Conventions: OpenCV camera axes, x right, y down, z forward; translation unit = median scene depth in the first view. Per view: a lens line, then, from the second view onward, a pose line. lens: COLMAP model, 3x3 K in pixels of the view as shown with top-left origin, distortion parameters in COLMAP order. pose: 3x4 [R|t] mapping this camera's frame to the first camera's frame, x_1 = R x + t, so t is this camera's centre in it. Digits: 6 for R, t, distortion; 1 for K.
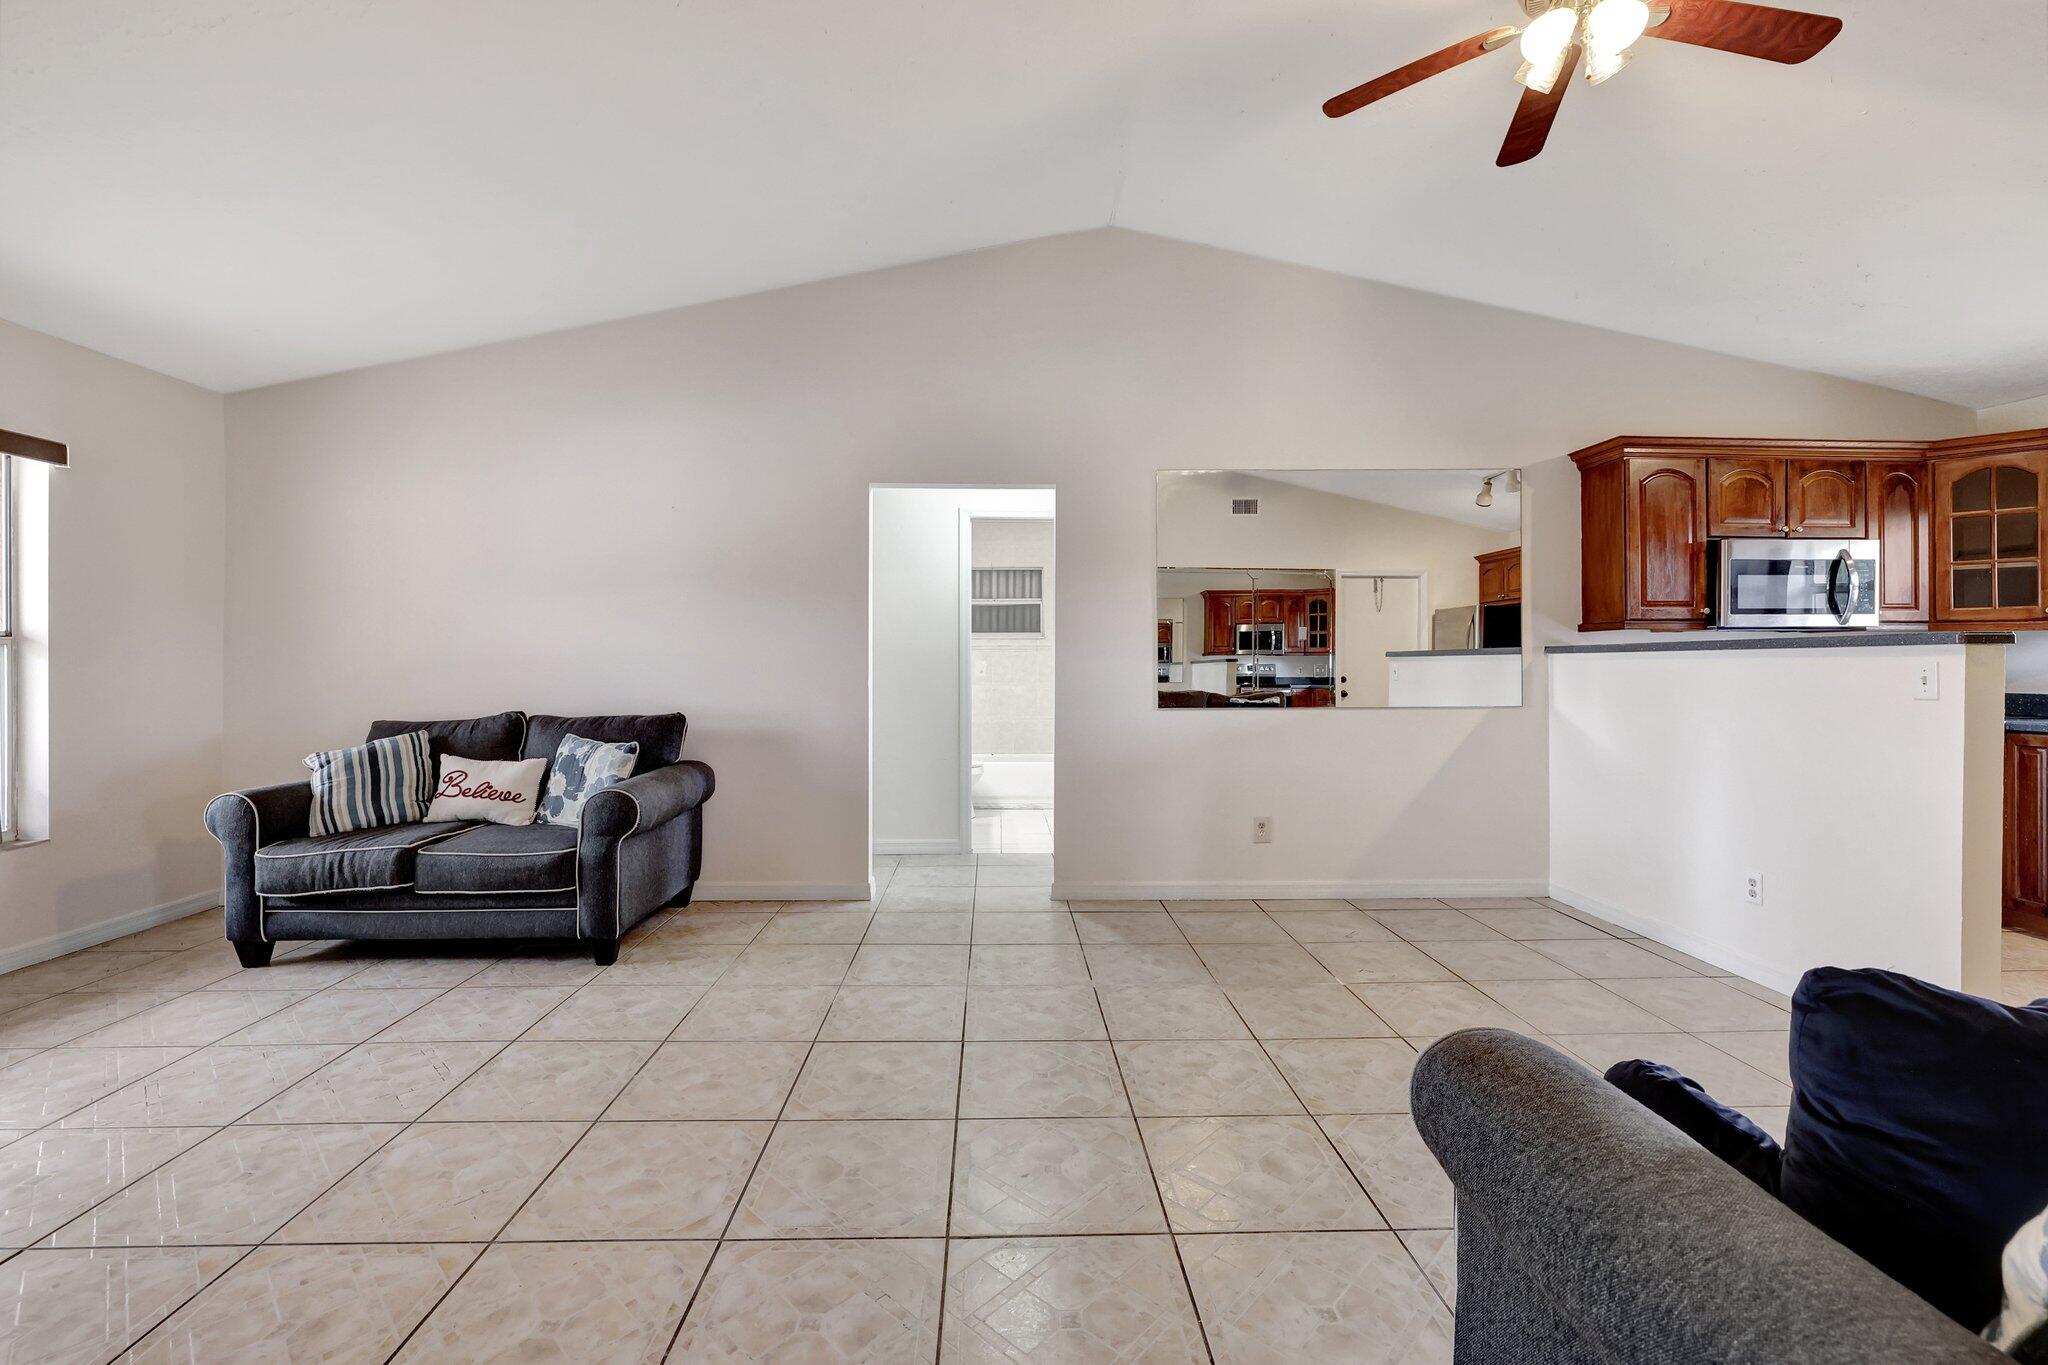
lens RADIAL K [[853.7, 0, 1013.3], [0, 853.7, 662.5], [0, 0, 1]] dist [-0.000563, 0.000167]
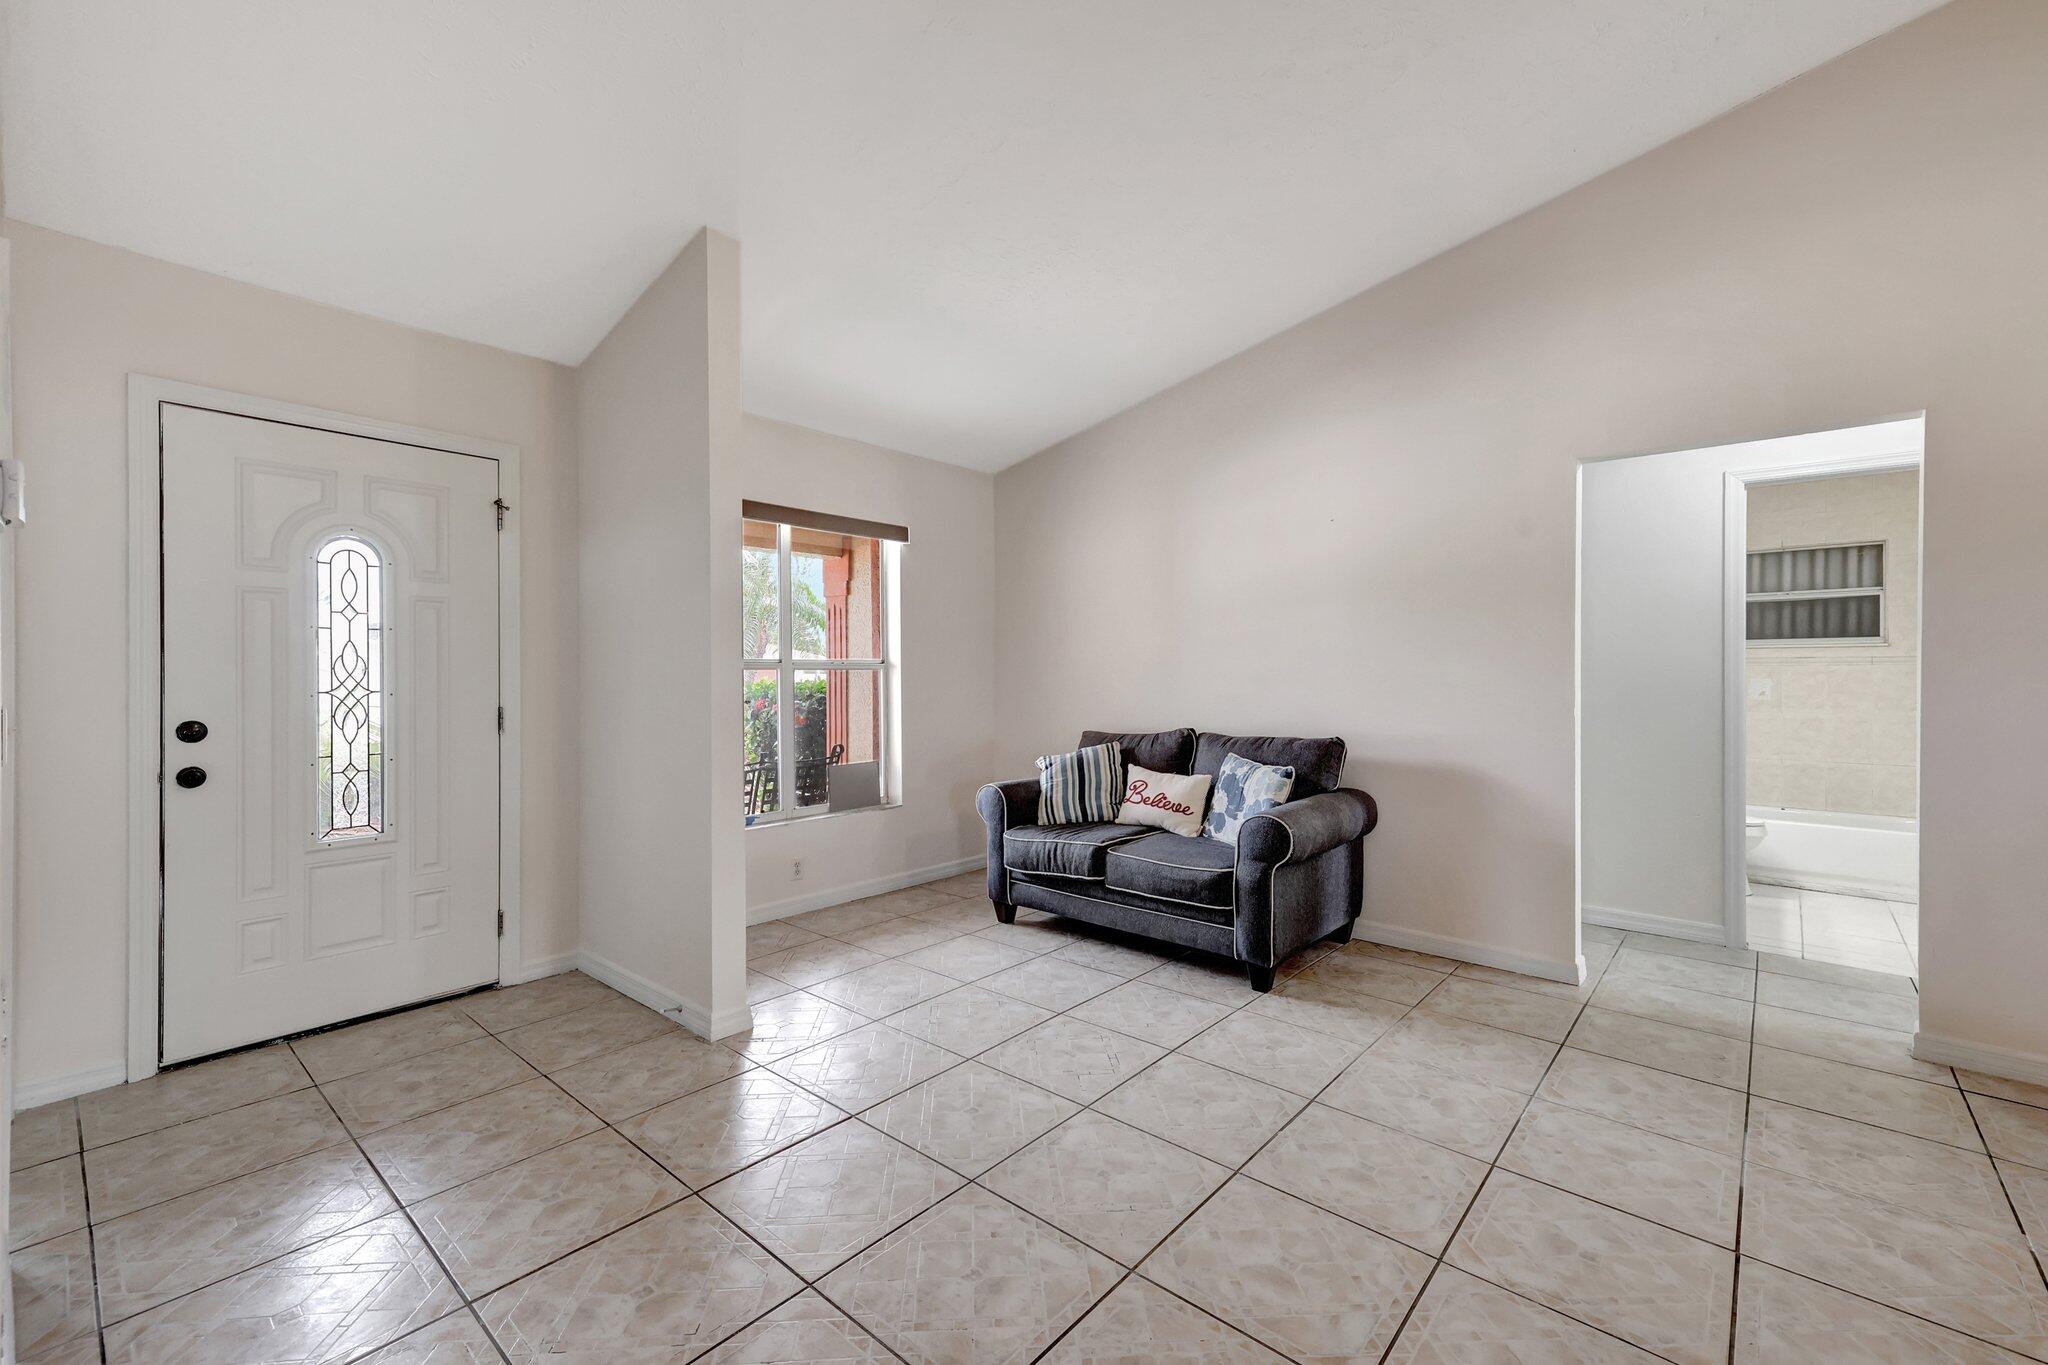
lens RADIAL K [[853.7, 0, 1015.0], [0, 853.7, 673.3], [0, 0, 1]] dist [-0.000563, 0.000167]
pose [[0.729354, -0.000131, -0.684137, -0.009337], [0.001861, 0.999997, 0.001792, -0.015119], [0.684134, -0.002580, 0.729351, 0.080095]]
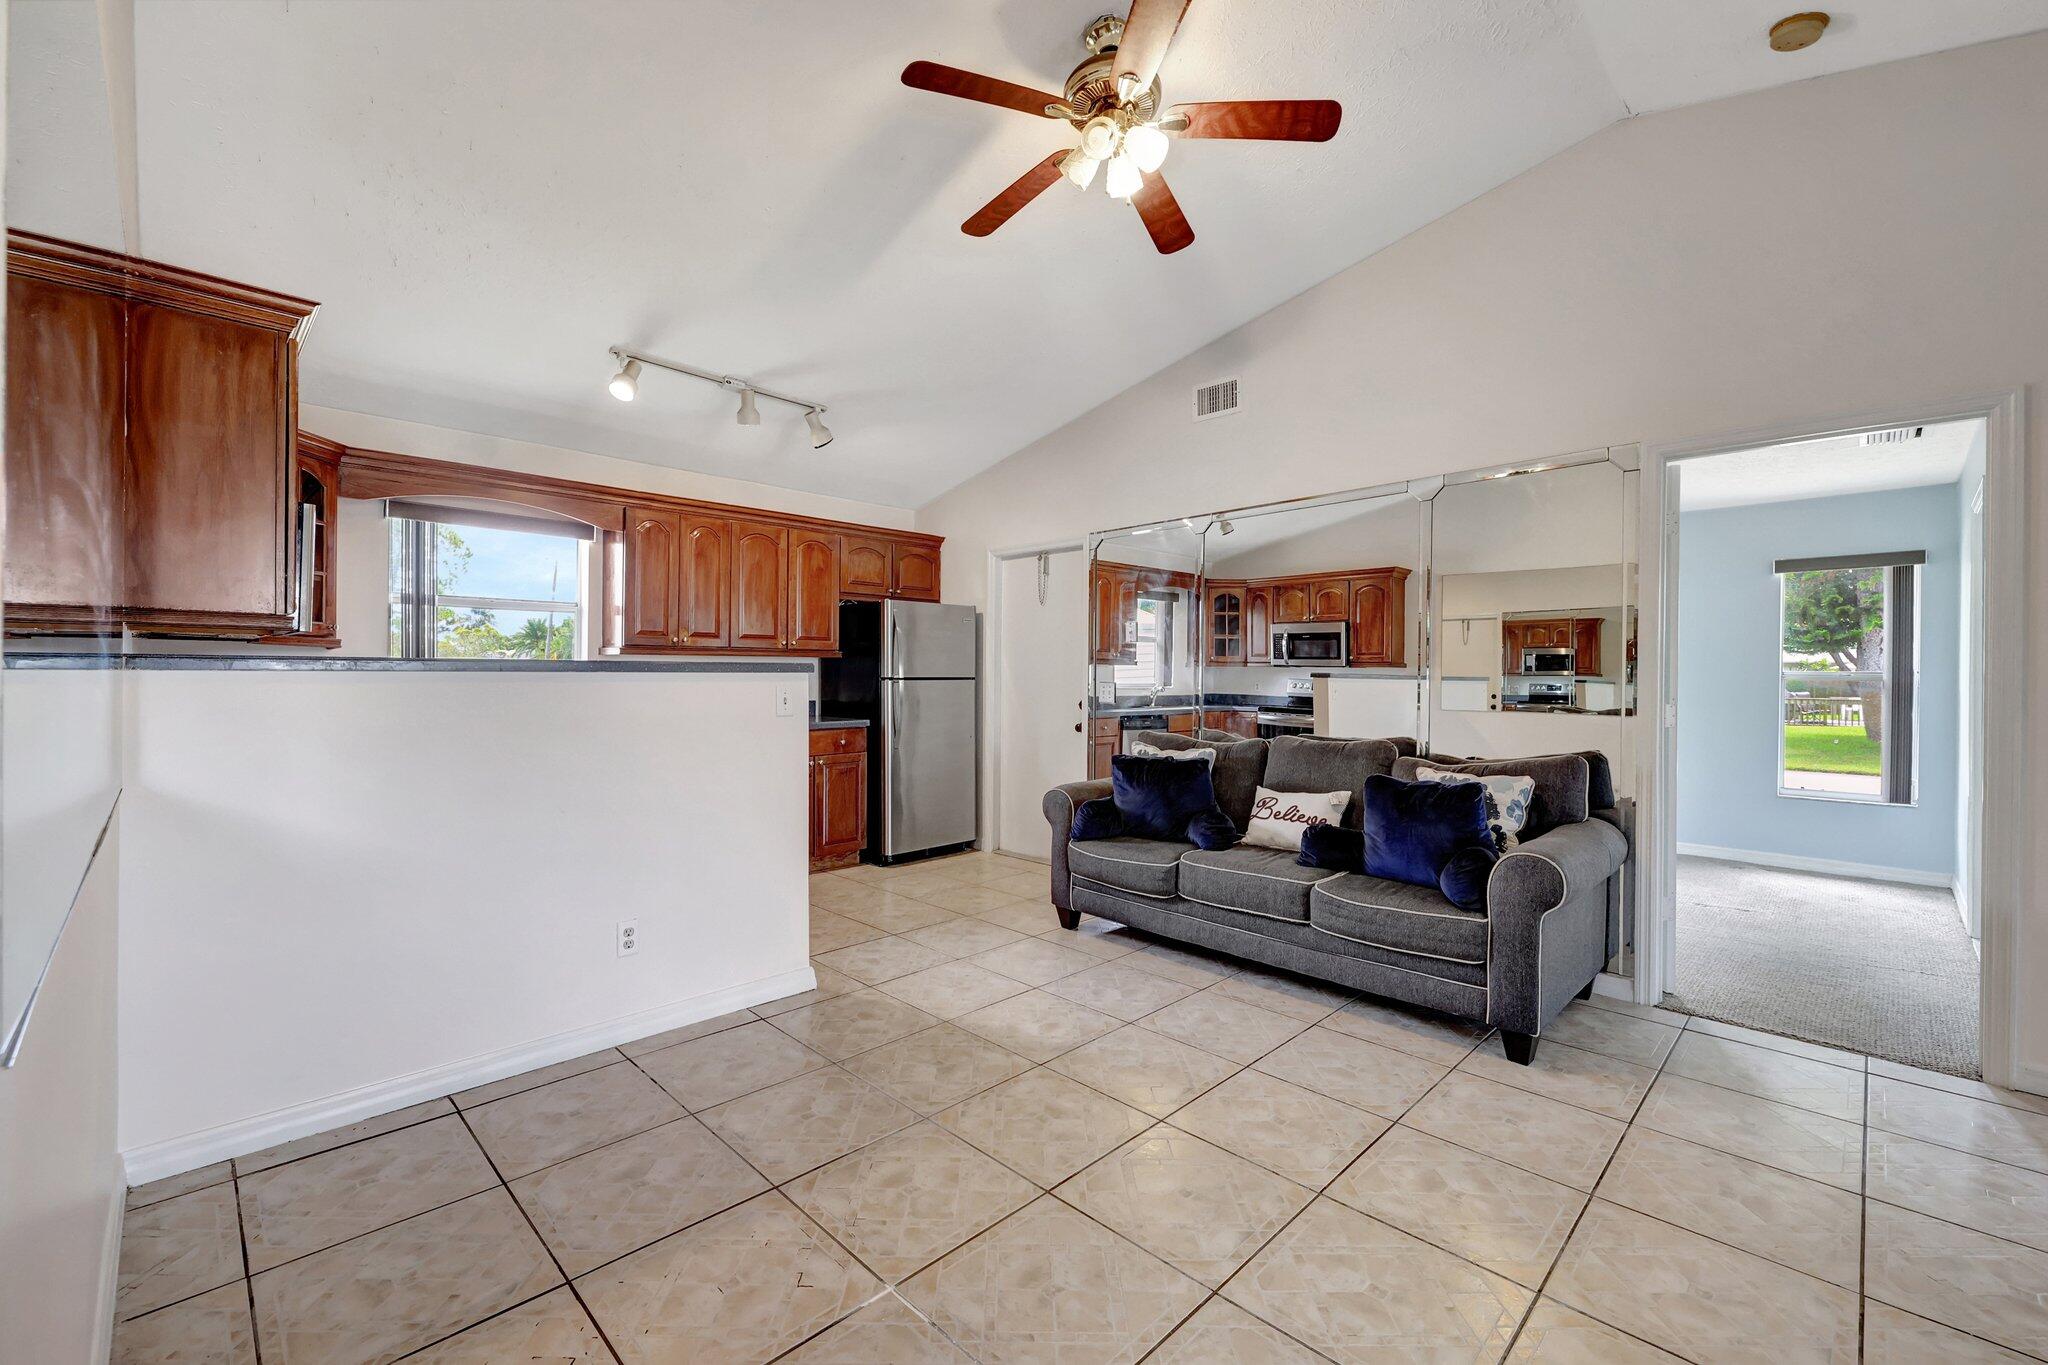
lens RADIAL K [[853.7, 0, 1016.0], [0, 853.7, 675.9], [0, 0, 1]] dist [-0.000563, 0.000167]
pose [[-0.691998, -0.007974, 0.721856, -0.052383], [-0.009289, 0.999955, 0.002142, -0.014725], [-0.721840, -0.005224, -0.692040, 1.159692]]
